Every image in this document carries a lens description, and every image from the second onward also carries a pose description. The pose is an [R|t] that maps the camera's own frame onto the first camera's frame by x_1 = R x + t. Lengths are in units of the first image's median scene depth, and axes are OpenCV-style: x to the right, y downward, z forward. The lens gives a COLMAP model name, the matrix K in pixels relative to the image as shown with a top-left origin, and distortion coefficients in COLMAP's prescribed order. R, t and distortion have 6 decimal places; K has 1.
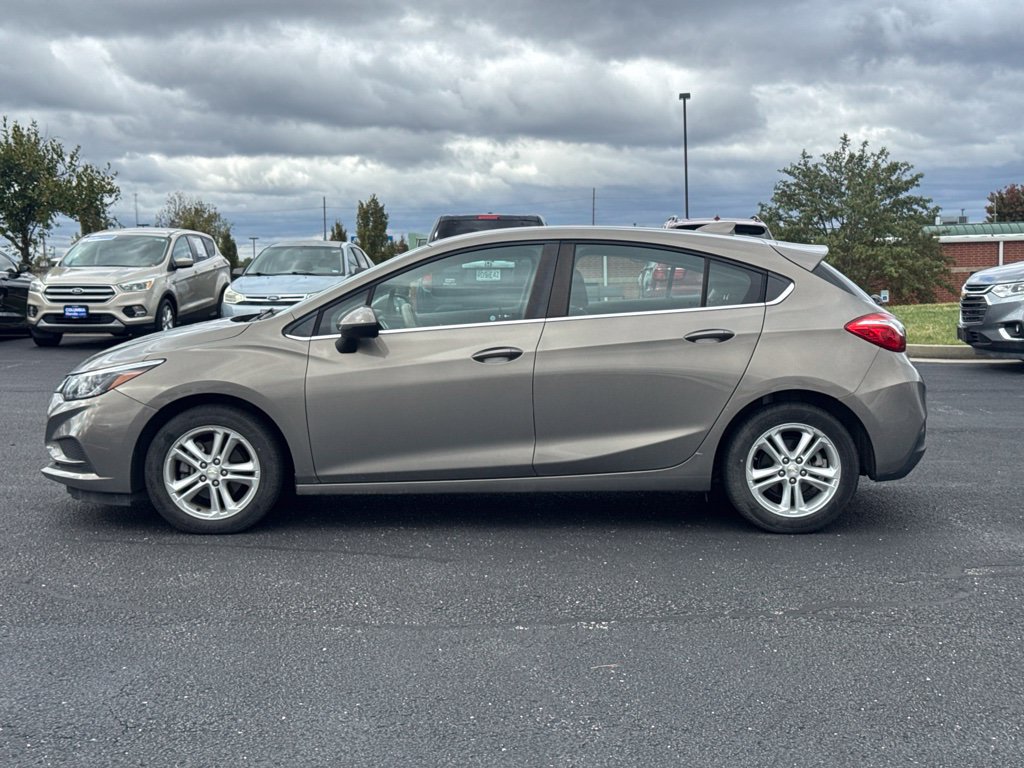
lens RADIAL K [[1456.4, 0, 544.5], [0, 1456.4, 366.1], [0, 0, 1]] dist [0.094004, 0.000000]
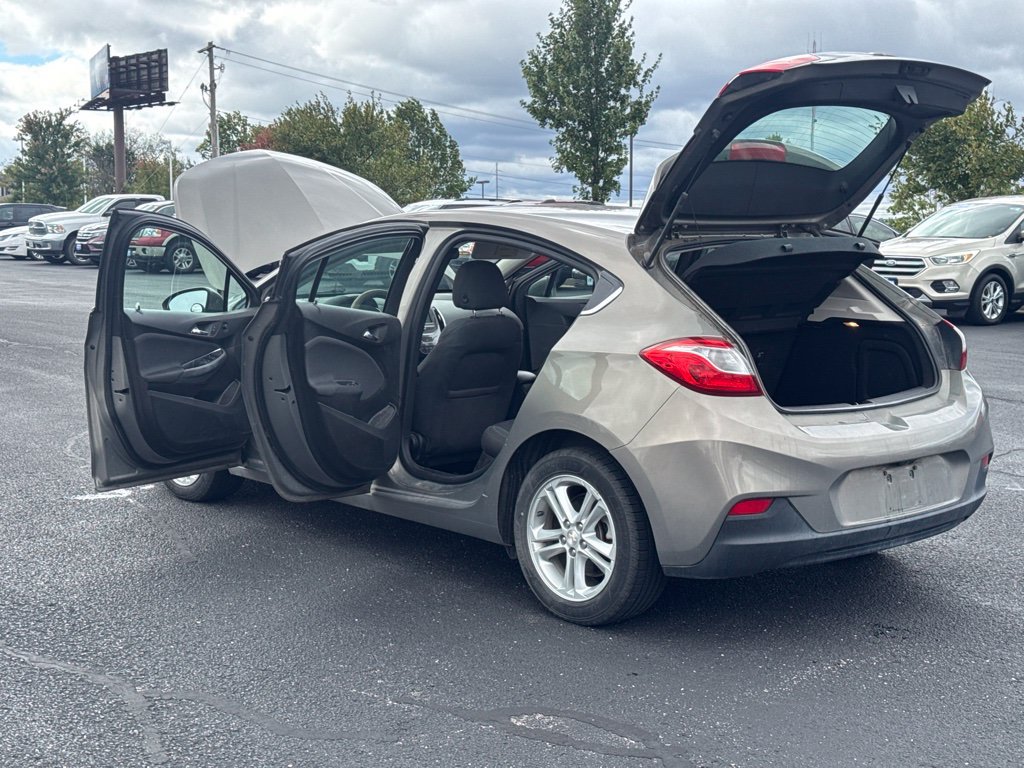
lens RADIAL K [[1456.4, 0, 502.0], [0, 1456.4, 385.6], [0, 0, 1]] dist [0.094004, 0.000000]
pose [[0.662488, 0.098586, -0.742556, 0.692782], [-0.070868, 0.995104, 0.068890, -0.054829], [0.745712, 0.006984, 0.666231, 0.476553]]
